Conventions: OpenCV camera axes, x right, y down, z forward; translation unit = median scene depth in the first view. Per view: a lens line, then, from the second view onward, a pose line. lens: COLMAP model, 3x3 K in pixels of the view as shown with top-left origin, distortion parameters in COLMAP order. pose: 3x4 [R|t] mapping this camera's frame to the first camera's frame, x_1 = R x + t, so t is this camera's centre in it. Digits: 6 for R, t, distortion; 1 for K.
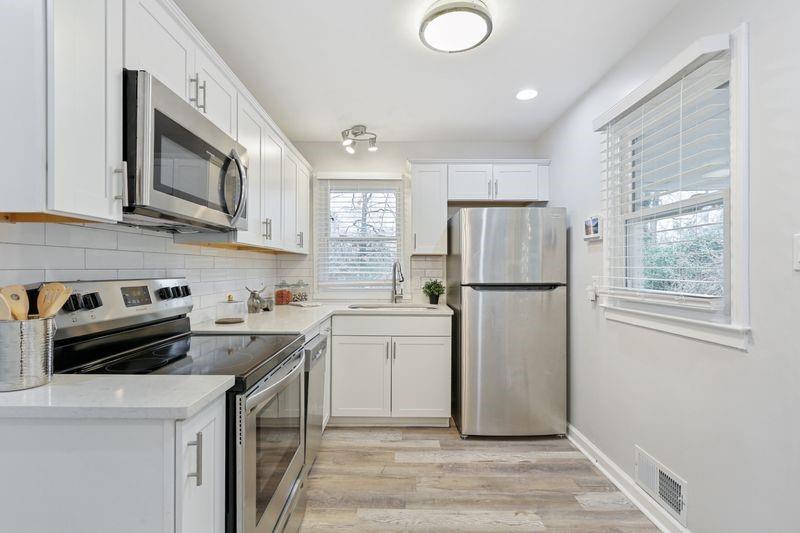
lens RADIAL K [[366.5, 0, 396.7], [0, 366.5, 271.1], [0, 0, 1]] dist [-0.000160, -0.000080]
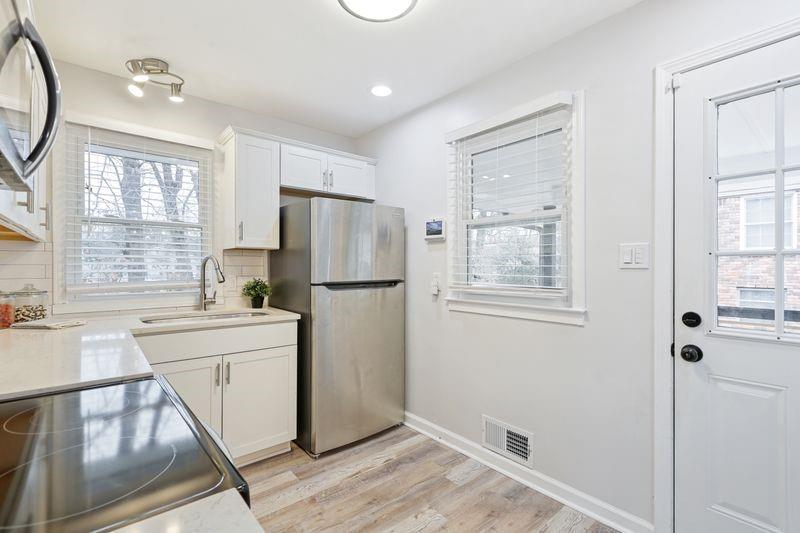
lens RADIAL K [[367.6, 0, 399.1], [0, 367.6, 267.7], [0, 0, 1]] dist [0.000540, -0.000249]
pose [[0.760334, -0.002270, 0.649528, -0.250680], [0.000960, 0.999997, 0.002371, -0.004096], [-0.649531, -0.001179, 0.760334, 0.206134]]
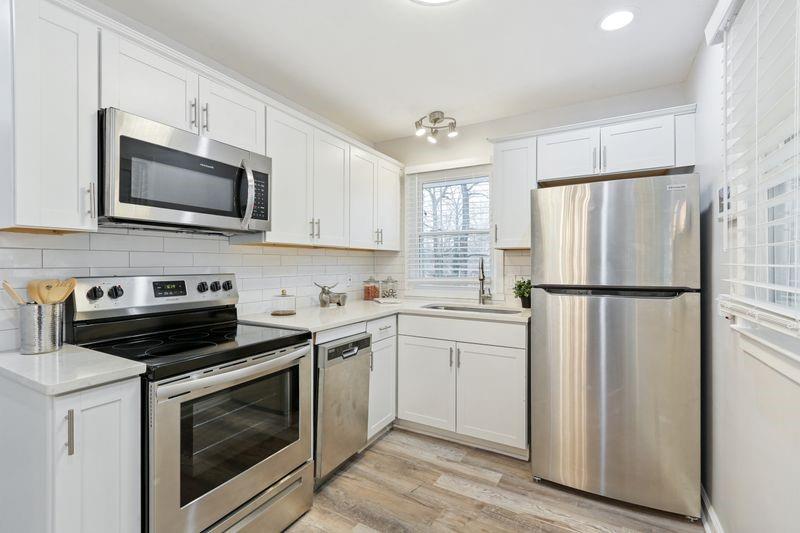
lens RADIAL K [[365.4, 0, 397.9], [0, 365.4, 264.6], [0, 0, 1]] dist [0.000448, -0.000372]
pose [[0.870541, -0.000983, -0.492095, 0.326631], [-0.001325, 0.999990, -0.004341, -0.005266], [0.492094, 0.004431, 0.870531, 0.173535]]
